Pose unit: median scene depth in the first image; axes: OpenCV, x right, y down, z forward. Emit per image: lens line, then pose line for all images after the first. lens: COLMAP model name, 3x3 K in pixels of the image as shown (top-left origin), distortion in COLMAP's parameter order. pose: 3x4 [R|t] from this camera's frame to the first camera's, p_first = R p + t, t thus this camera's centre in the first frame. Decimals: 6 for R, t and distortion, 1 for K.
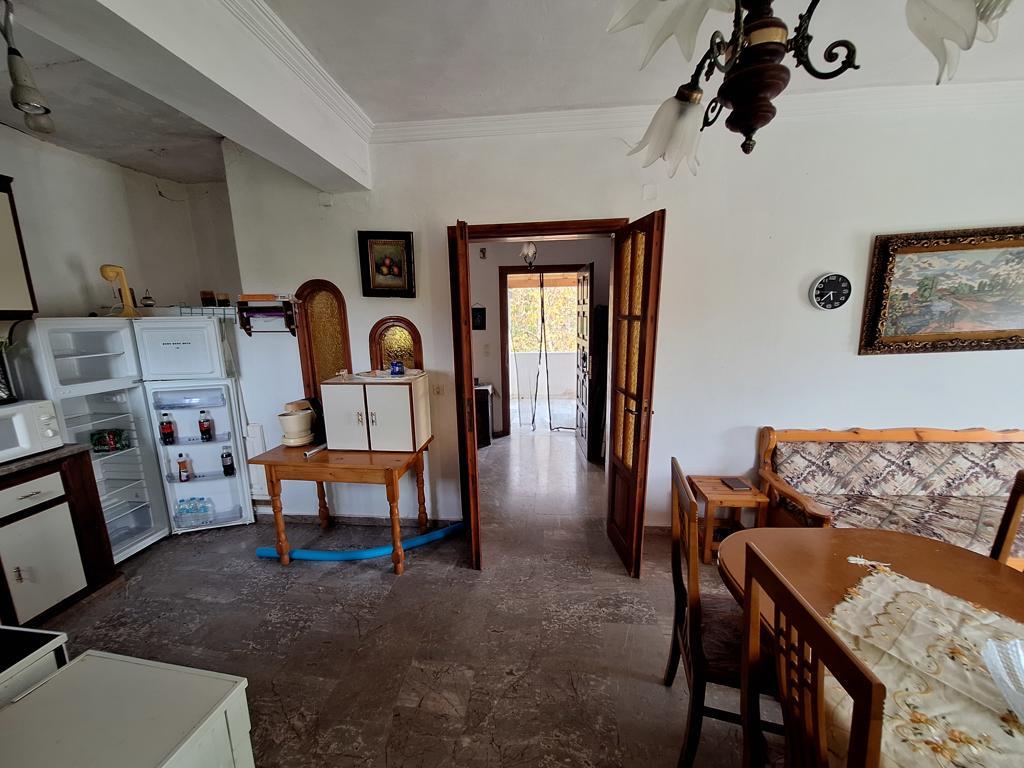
lens RADIAL K [[401.3, 0, 507.0], [0, 401.3, 389.4], [0, 0, 1]] dist [-0.001853, -0.000216]
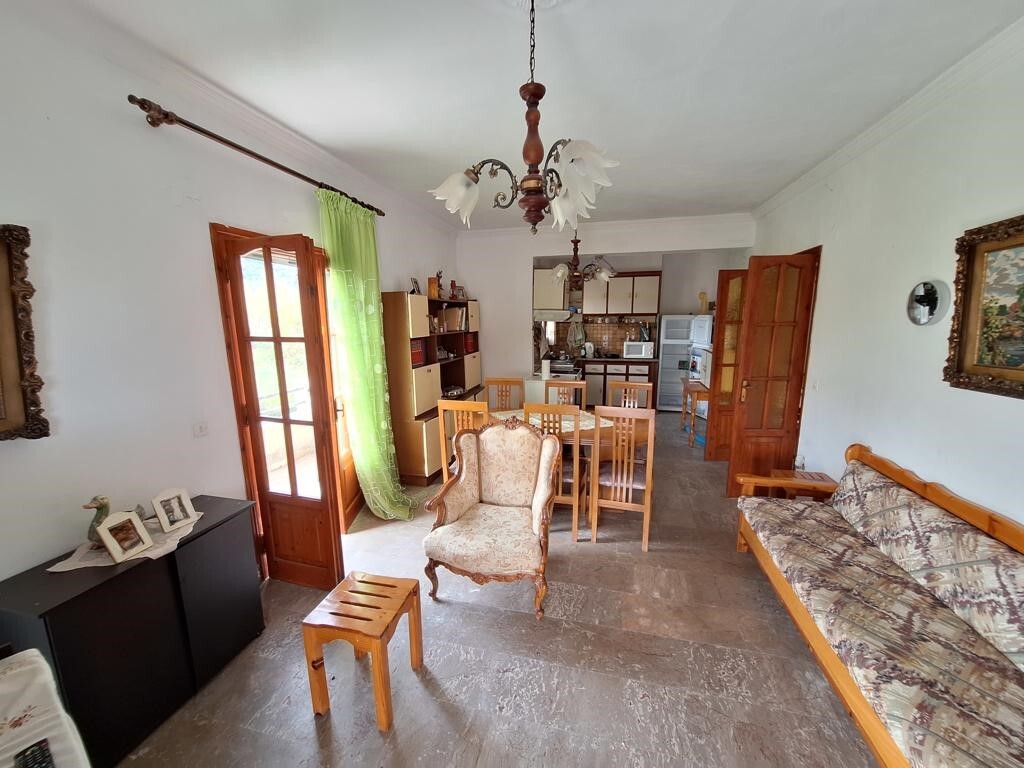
lens RADIAL K [[401.3, 0, 507.0], [0, 401.3, 389.4], [0, 0, 1]] dist [-0.001853, -0.000216]
pose [[-0.146125, 0.199949, -0.968849, 1.799010], [-0.177487, 0.958171, 0.224514, -0.104942], [0.973214, 0.204765, -0.104525, 0.275234]]
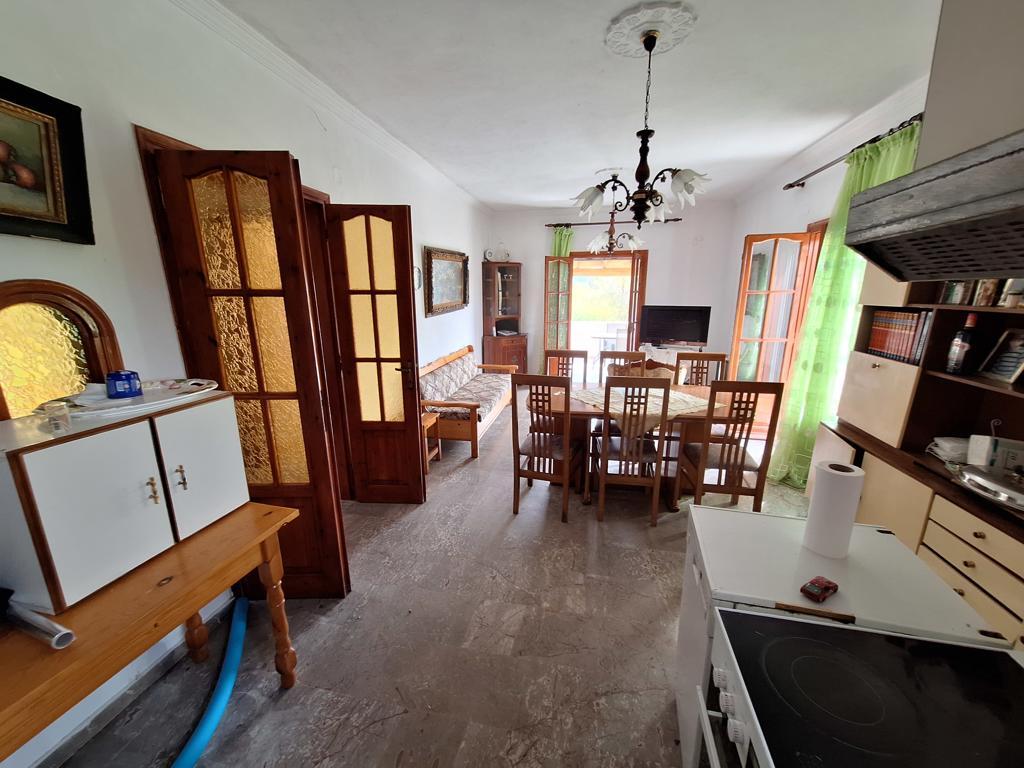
lens RADIAL K [[401.3, 0, 507.0], [0, 401.3, 389.4], [0, 0, 1]] dist [-0.001853, -0.000216]
pose [[0.107956, -0.212441, 0.971192, -0.760824], [0.190796, 0.963169, 0.189477, -0.054903], [-0.975675, 0.164844, 0.144513, 0.490777]]
